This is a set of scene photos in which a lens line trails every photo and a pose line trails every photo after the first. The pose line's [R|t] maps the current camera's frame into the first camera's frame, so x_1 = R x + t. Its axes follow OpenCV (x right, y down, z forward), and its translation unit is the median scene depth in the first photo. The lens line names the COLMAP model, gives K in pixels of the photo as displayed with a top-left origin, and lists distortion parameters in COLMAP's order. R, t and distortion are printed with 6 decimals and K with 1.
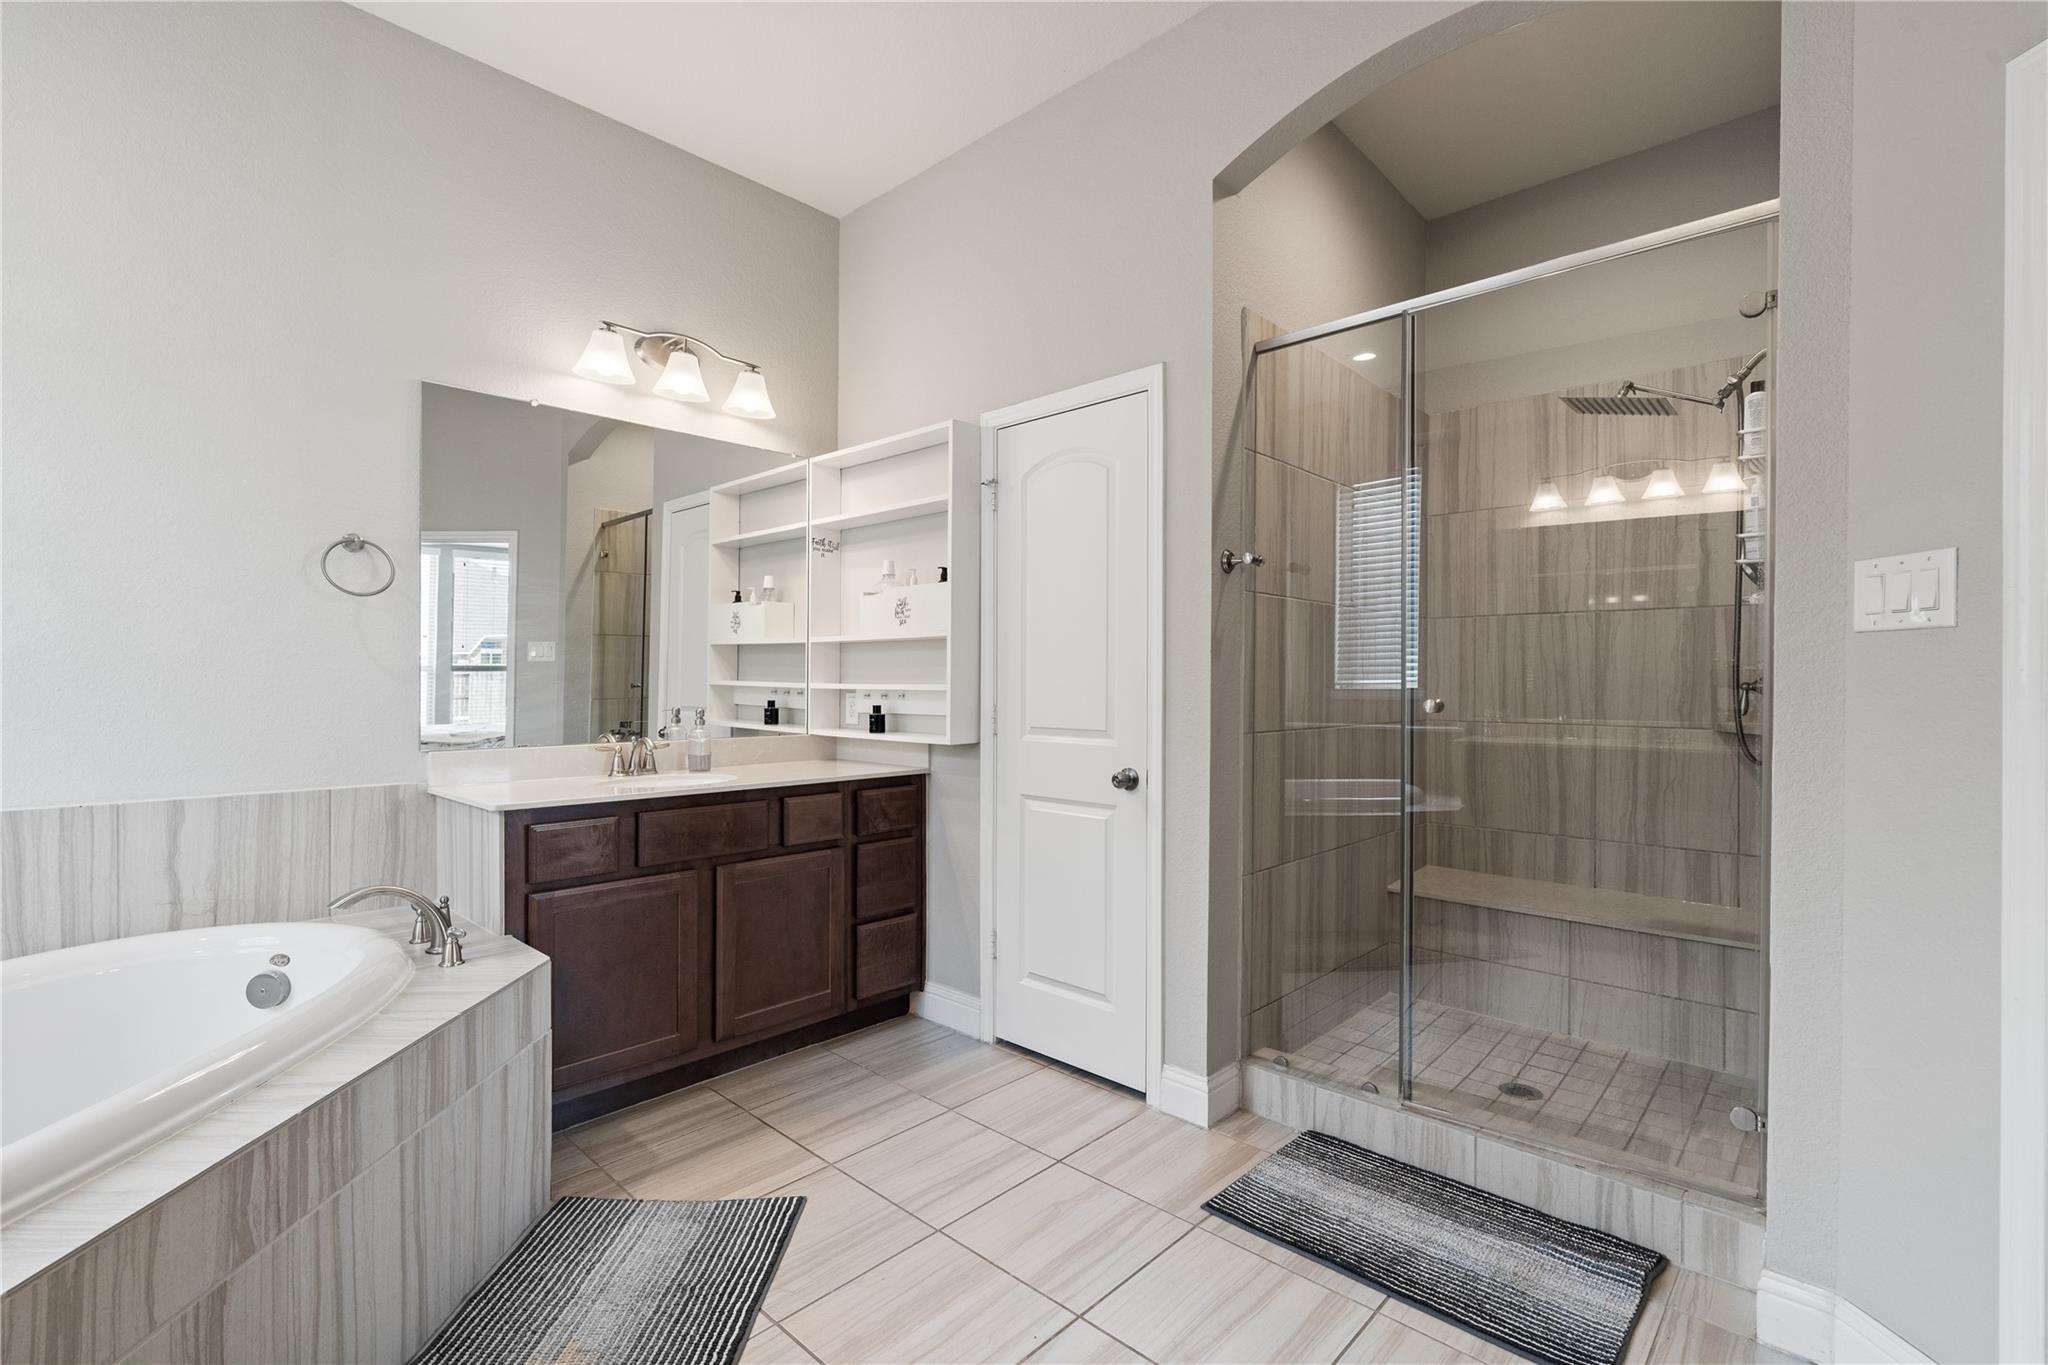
lens RADIAL K [[922.7, 0, 1015.7], [0, 922.7, 689.4], [0, 0, 1]] dist [-0.002836, -0.000290]
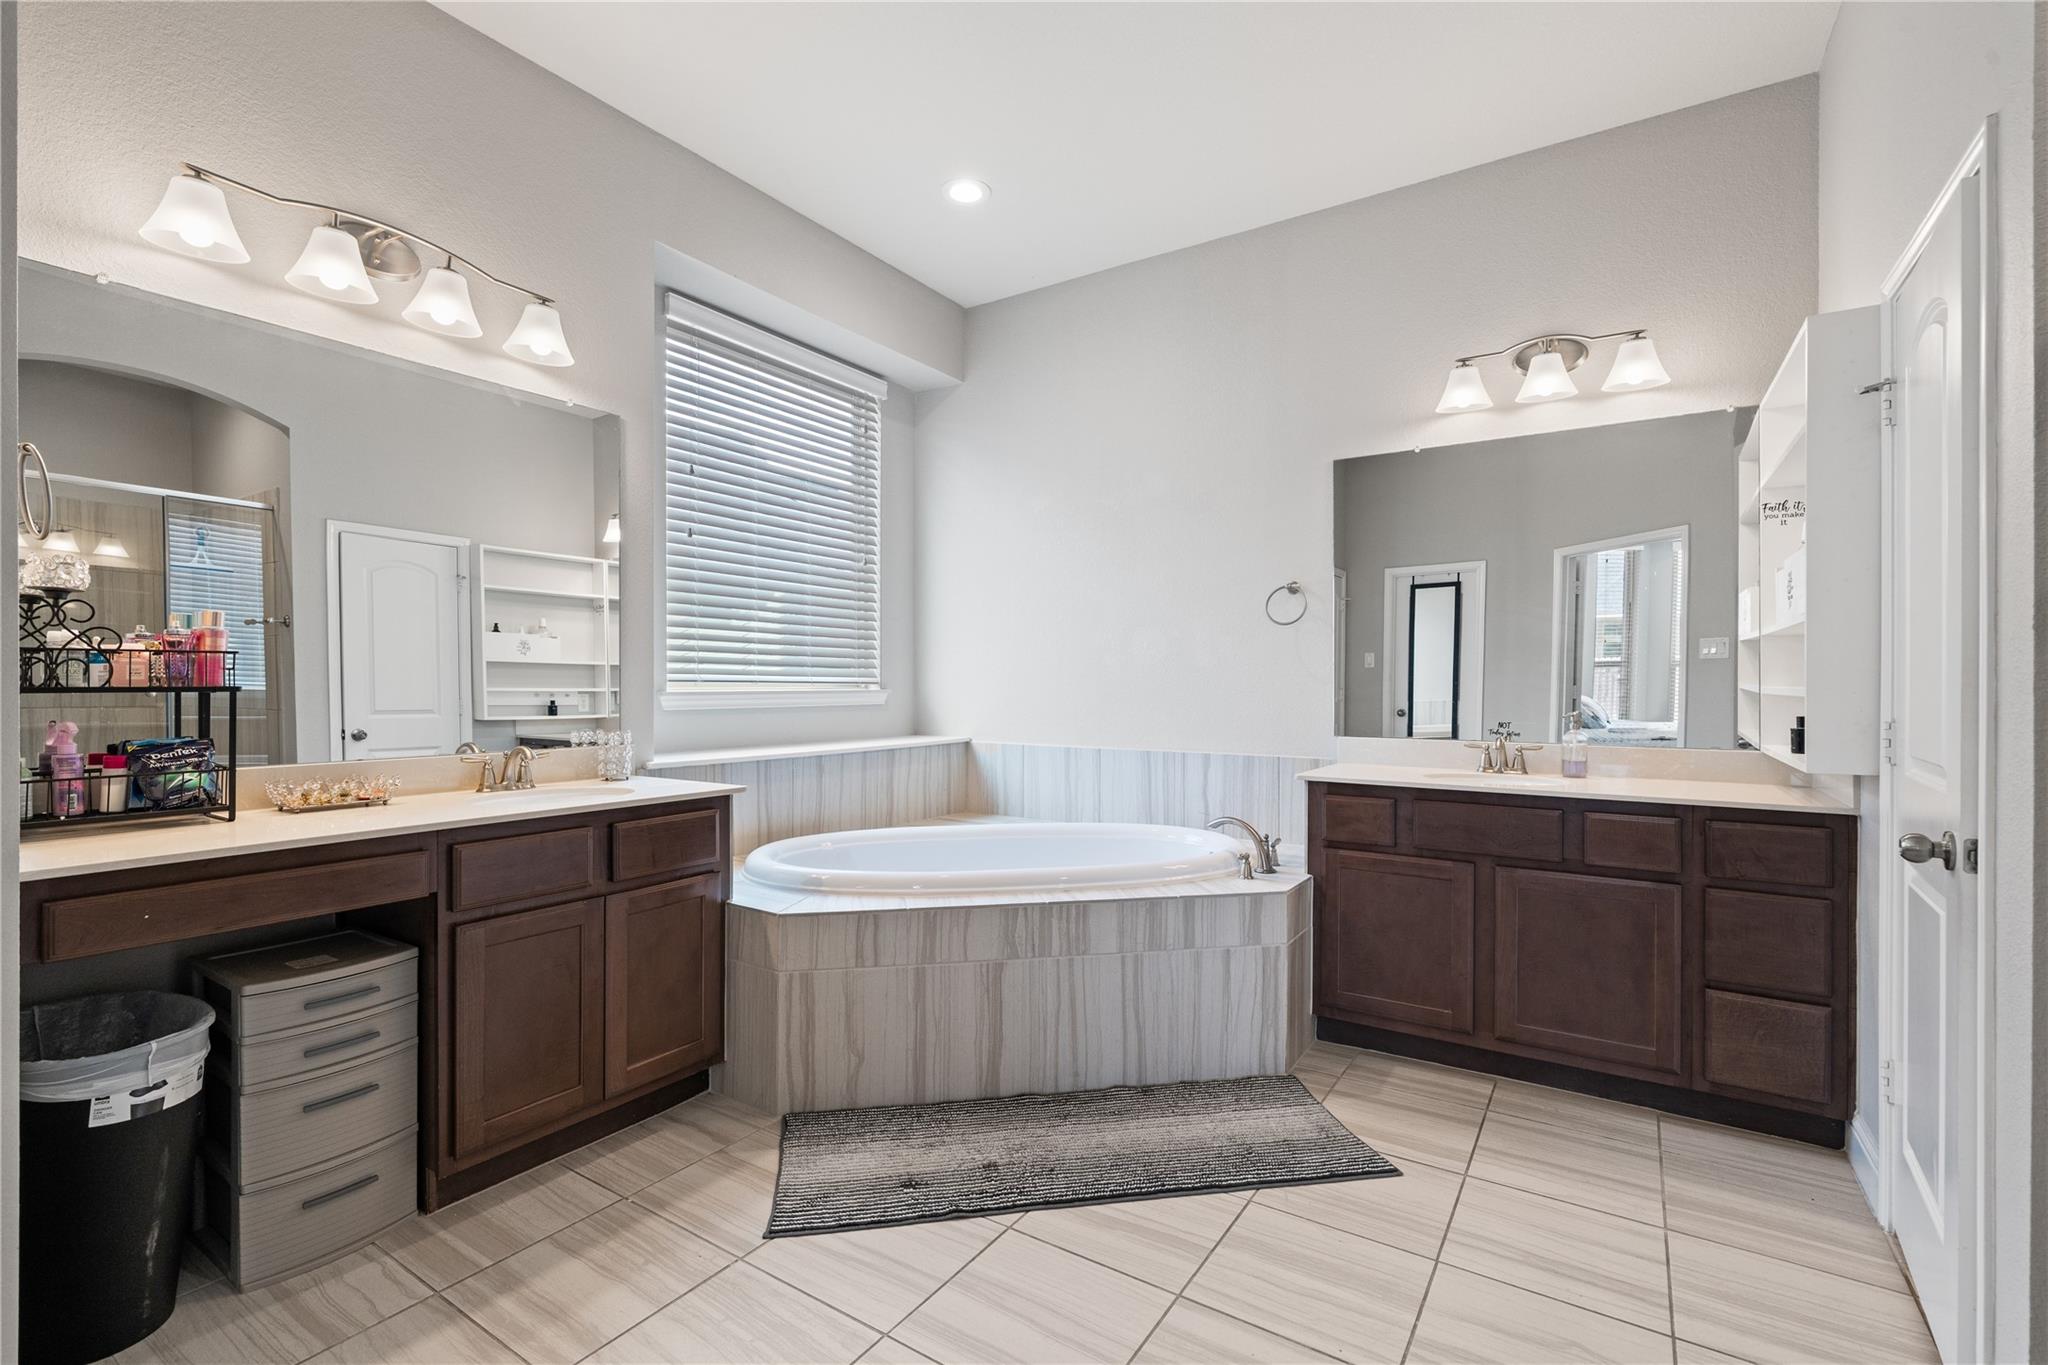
lens RADIAL K [[922.7, 0, 1012.0], [0, 922.7, 676.4], [0, 0, 1]] dist [-0.002836, -0.000290]
pose [[0.165245, -0.000364, -0.986252, 0.649112], [-0.008158, 0.999965, -0.001736, -0.012503], [0.986219, 0.008333, 0.165236, 0.331208]]
